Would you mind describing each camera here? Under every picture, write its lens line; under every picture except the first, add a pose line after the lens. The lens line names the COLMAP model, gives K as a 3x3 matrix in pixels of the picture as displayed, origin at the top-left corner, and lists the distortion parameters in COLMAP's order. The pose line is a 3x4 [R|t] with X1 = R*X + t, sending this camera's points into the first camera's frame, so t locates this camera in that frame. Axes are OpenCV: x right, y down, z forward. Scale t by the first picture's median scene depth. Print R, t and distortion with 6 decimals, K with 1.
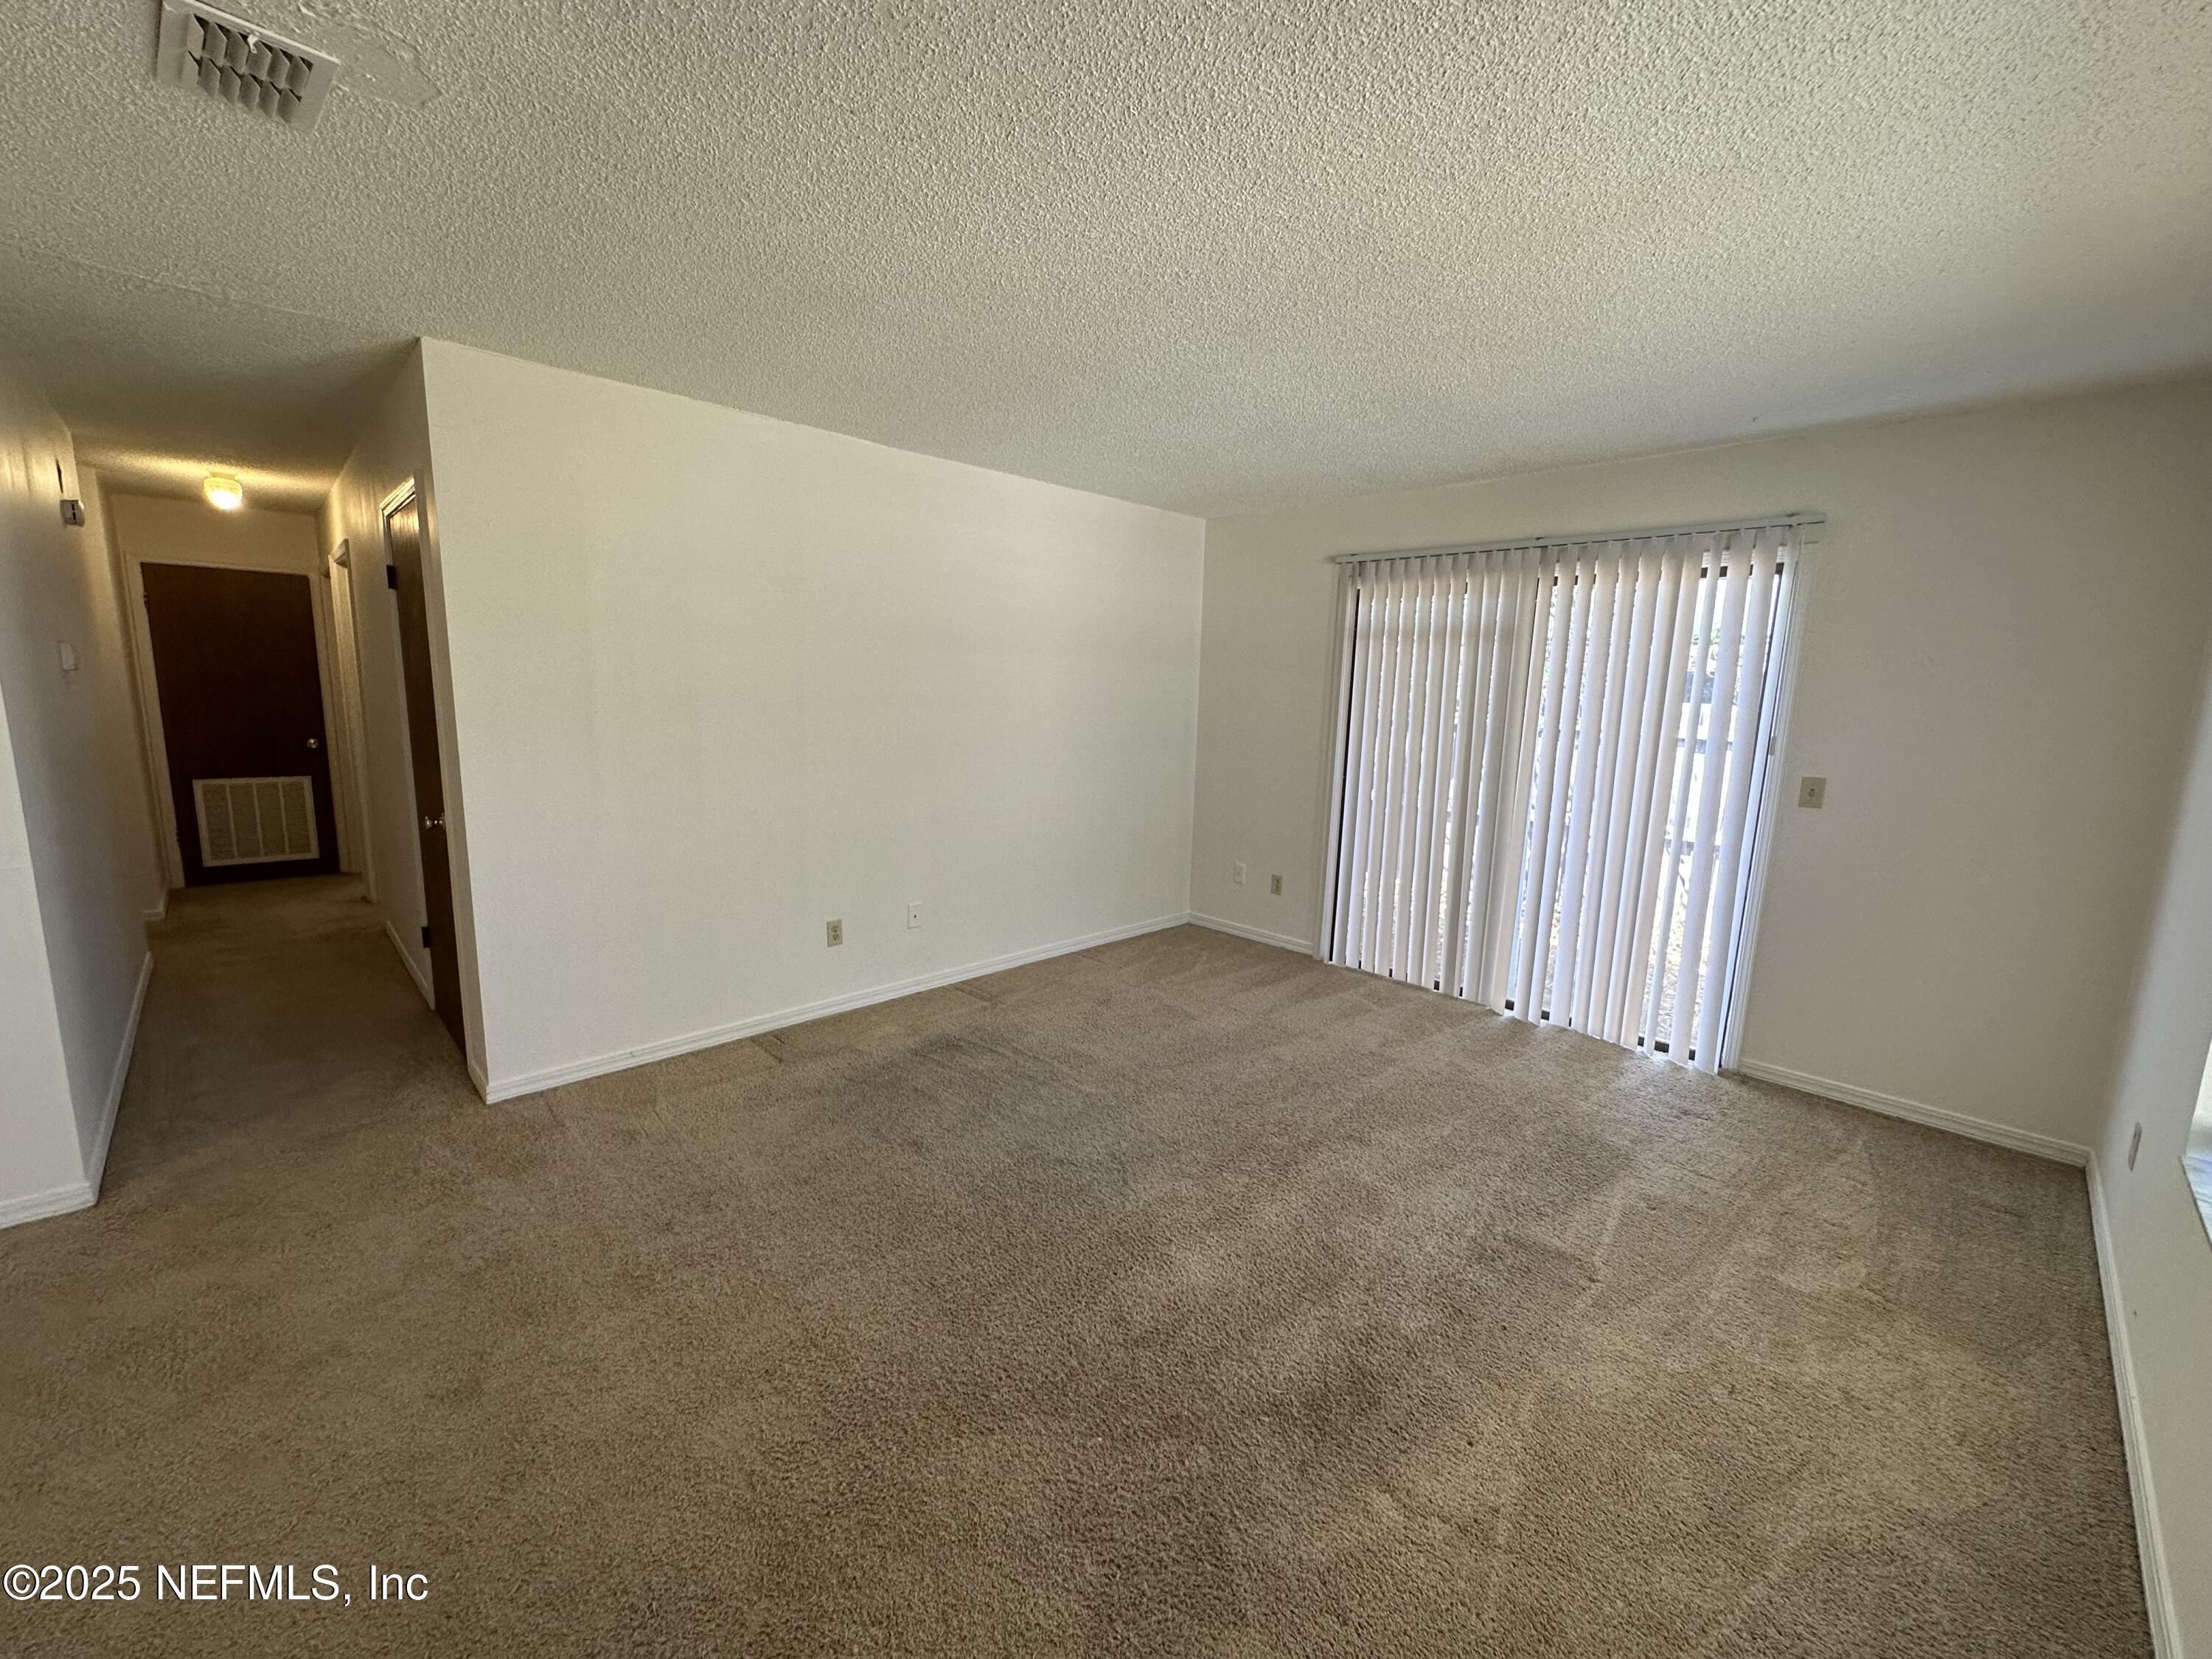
lens RADIAL K [[882.3, 0, 1106.7], [0, 882.3, 826.0], [0, 0, 1]] dist [-0.005559, 0.000339]
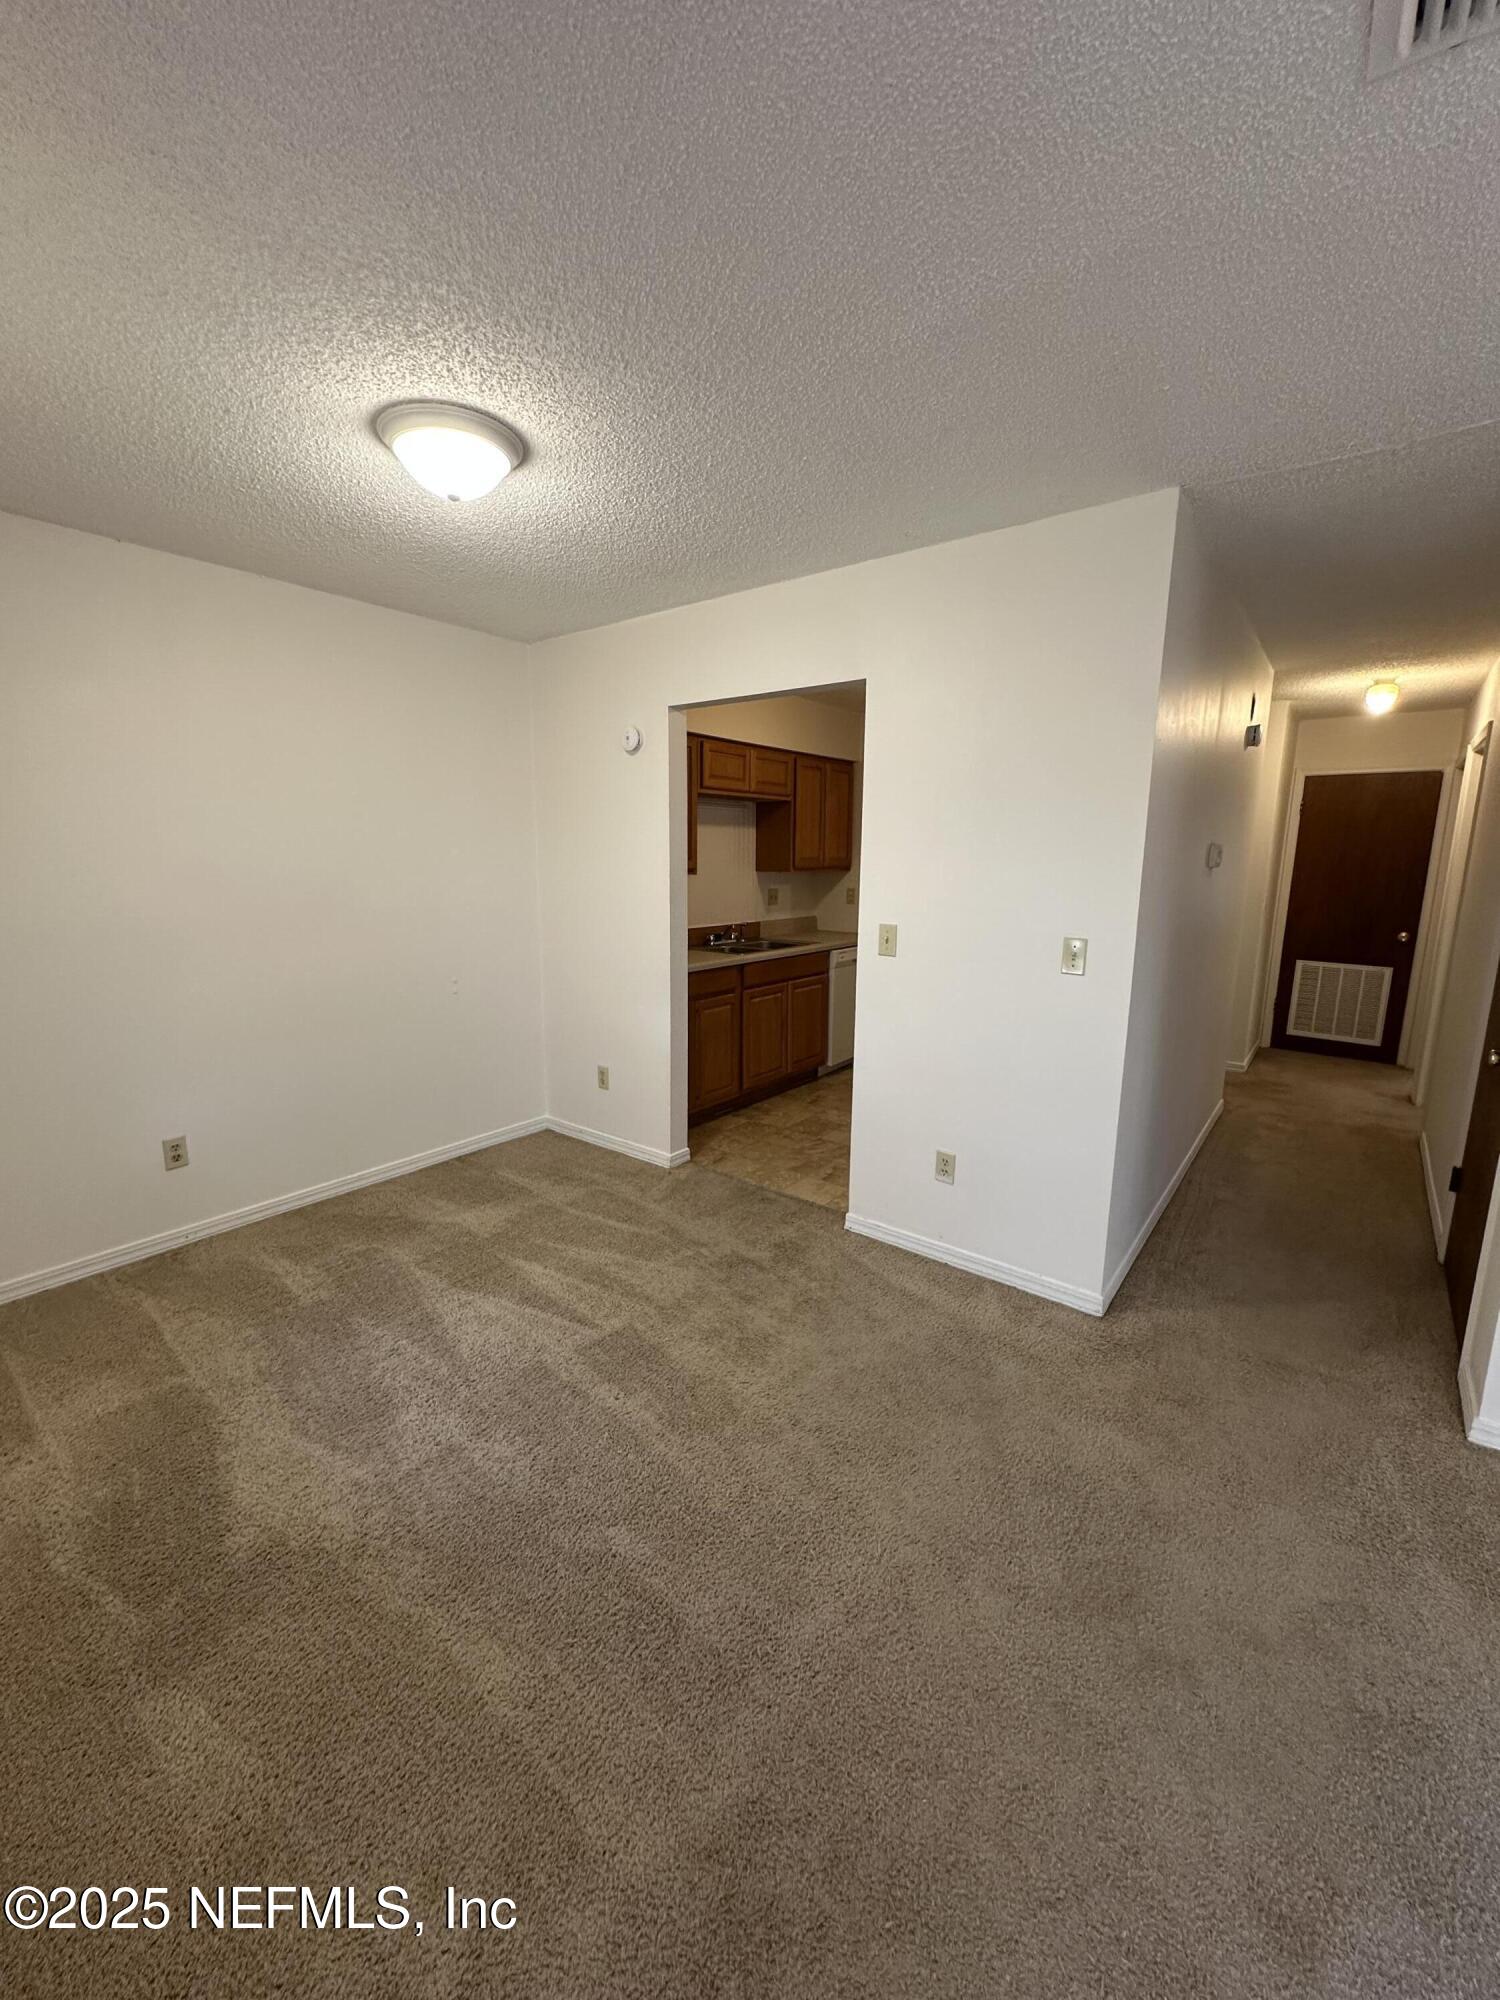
lens RADIAL K [[797.7, 0, 749.3], [0, 797.7, 996.3], [0, 0, 1]] dist [-0.005559, 0.000339]
pose [[0.136526, 0.151328, -0.979010, -0.112048], [-0.162340, 0.978321, 0.128583, -0.026310], [0.977244, 0.141377, 0.158133, 0.146509]]
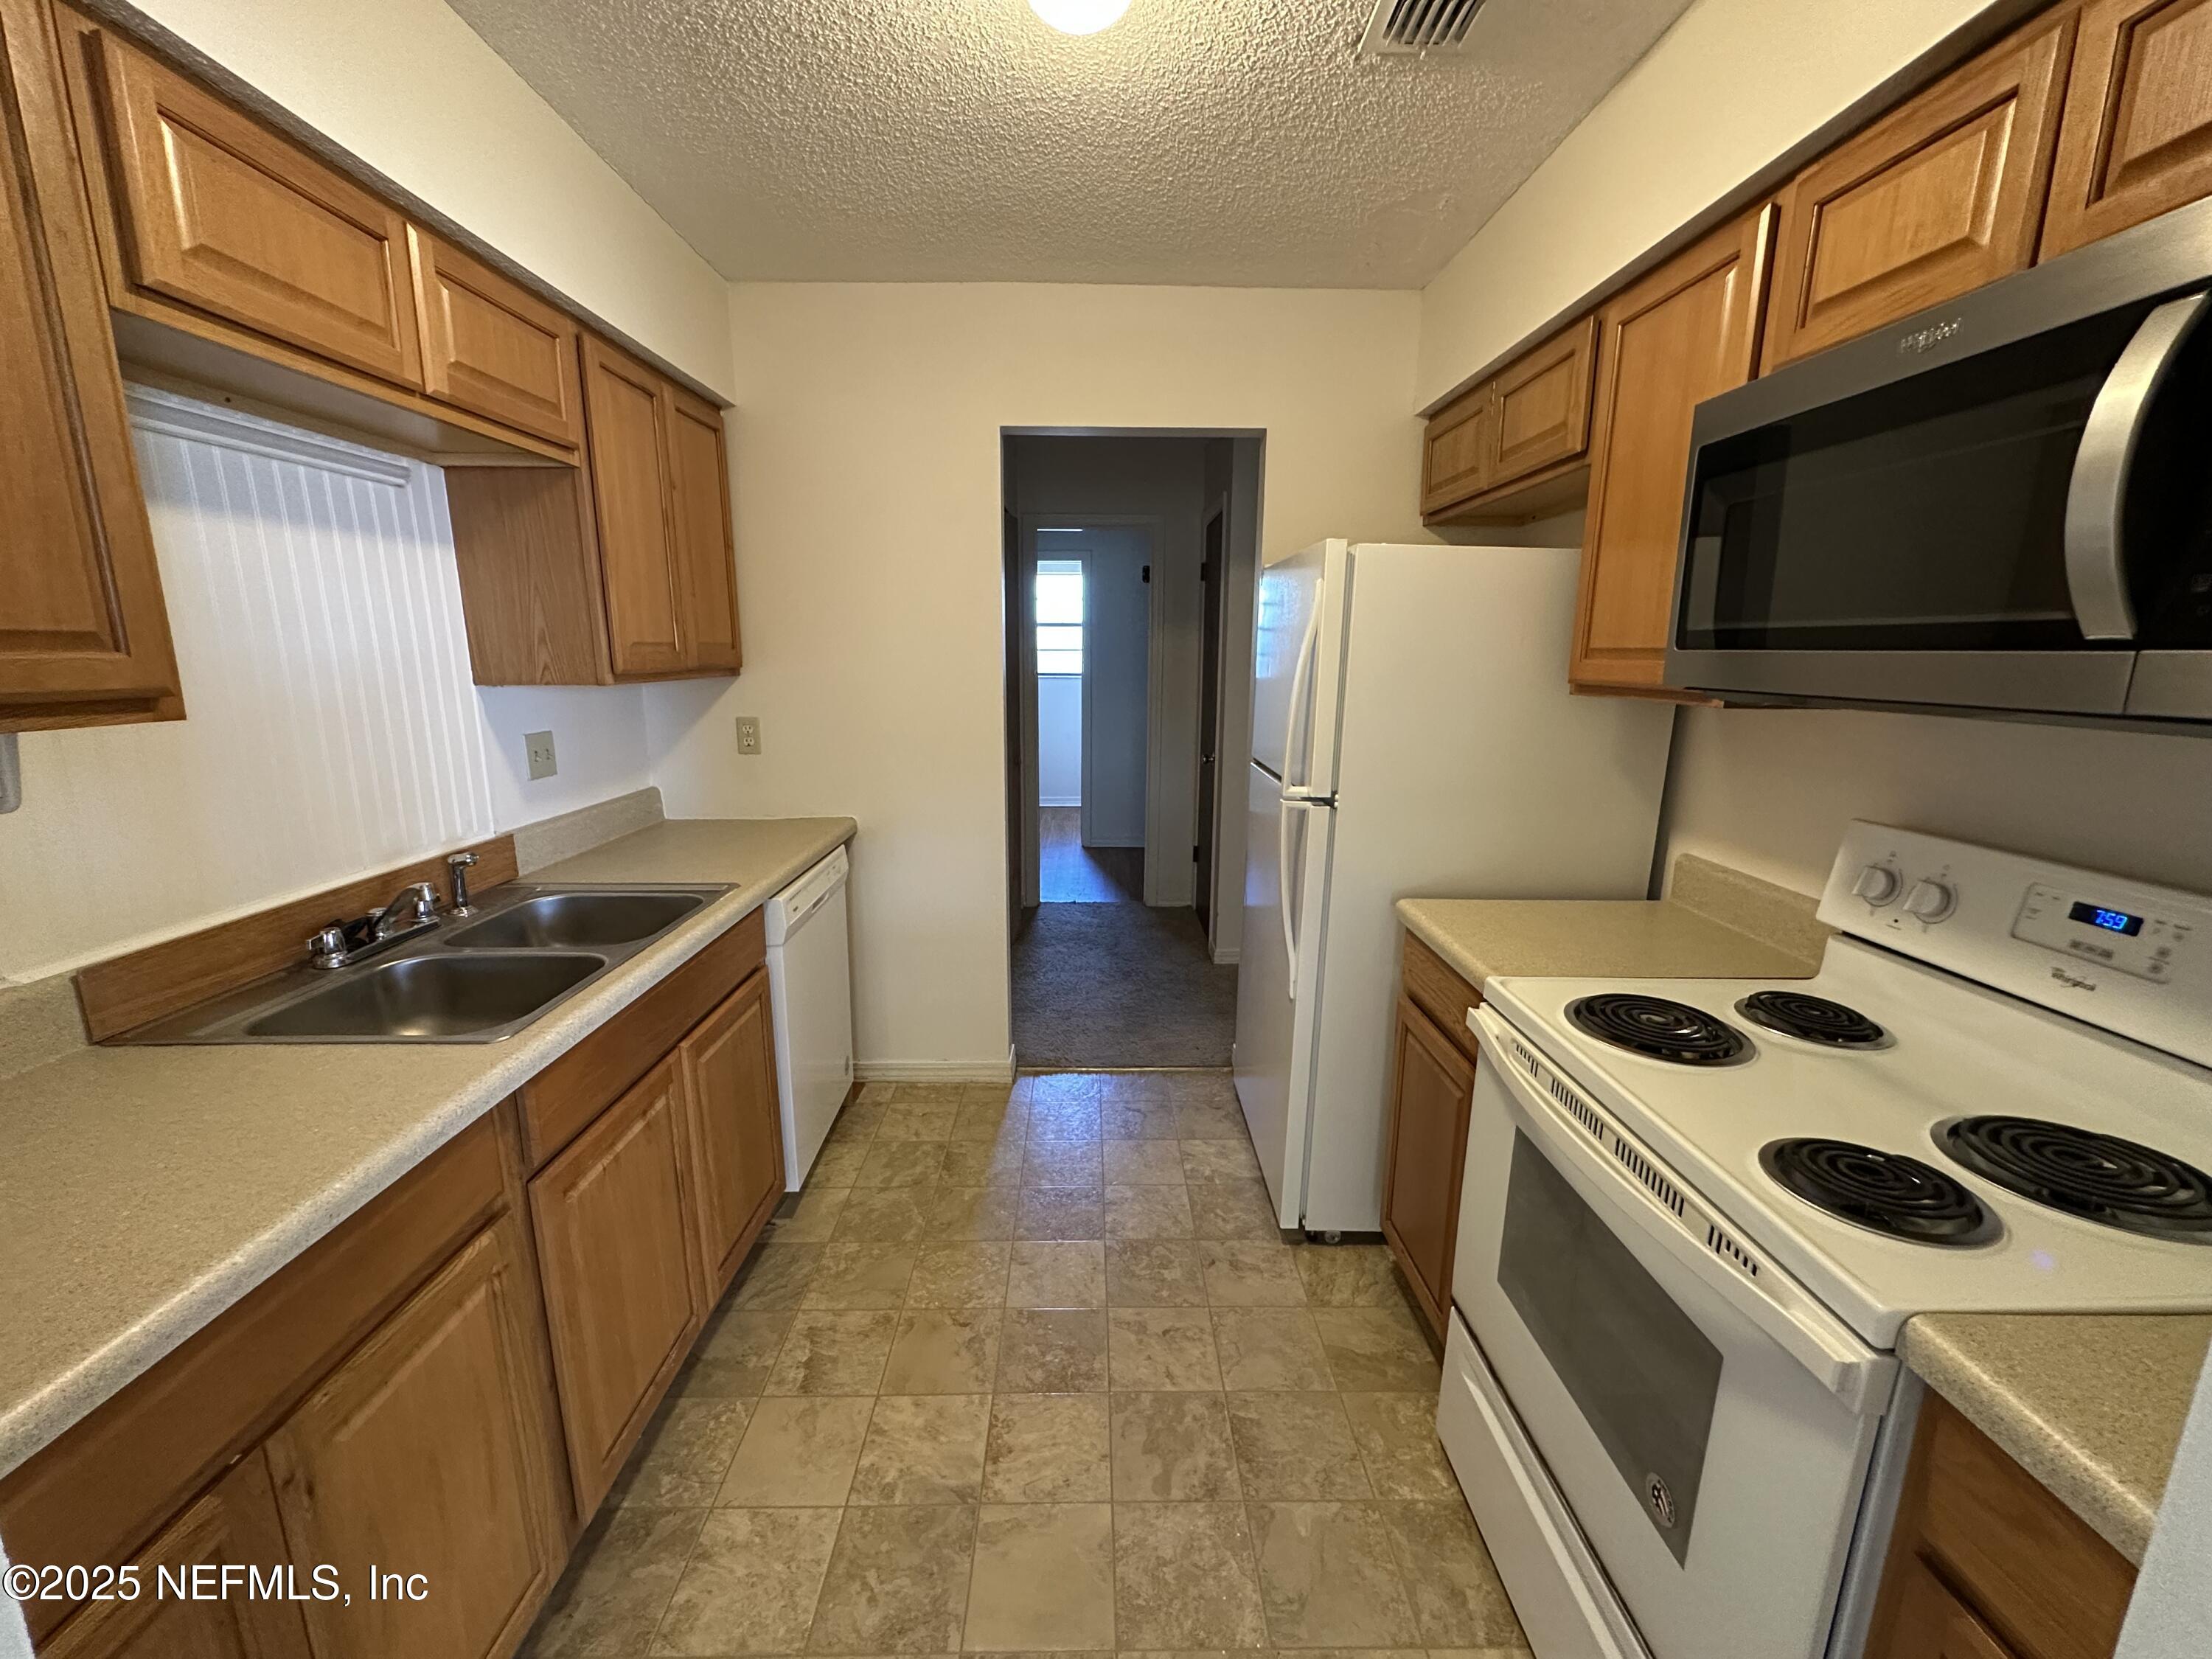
lens RADIAL K [[882.3, 0, 1103.2], [0, 882.3, 830.7], [0, 0, 1]] dist [-0.005559, 0.000339]
pose [[0.720315, 0.122663, -0.682716, -0.647314], [-0.099070, 0.992342, 0.073768, -0.045029], [0.686536, 0.014500, 0.726951, 0.203044]]
